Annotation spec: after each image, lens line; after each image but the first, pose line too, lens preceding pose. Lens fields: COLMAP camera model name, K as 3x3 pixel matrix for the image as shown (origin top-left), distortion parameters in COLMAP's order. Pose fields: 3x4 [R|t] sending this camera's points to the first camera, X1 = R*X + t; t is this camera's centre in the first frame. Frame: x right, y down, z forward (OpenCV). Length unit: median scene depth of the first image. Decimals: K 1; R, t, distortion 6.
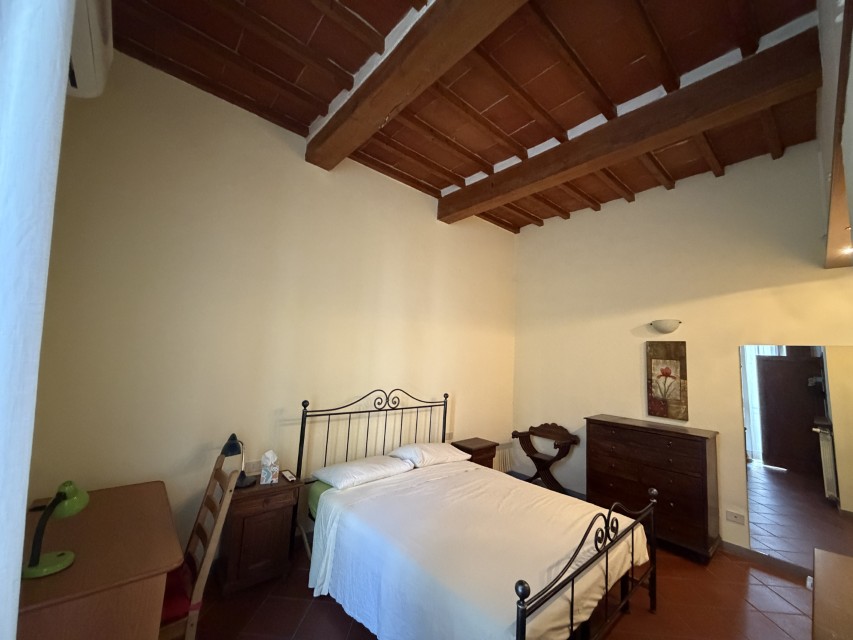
lens RADIAL K [[339.5, 0, 426.6], [0, 339.5, 318.2], [0, 0, 1]] dist [0.001049, -0.000443]
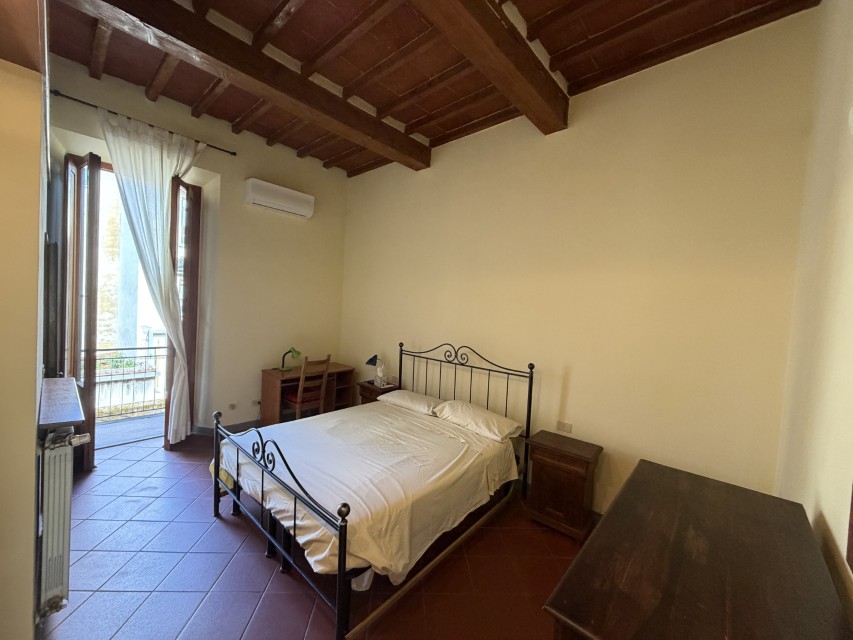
lens RADIAL K [[339.5, 0, 427.2], [0, 339.5, 319.1], [0, 0, 1]] dist [0.001049, -0.000443]
pose [[0.117812, -0.011289, -0.992972, 0.937318], [0.056996, 0.998364, -0.004588, 0.129713], [0.991399, -0.056055, 0.118262, 0.793182]]
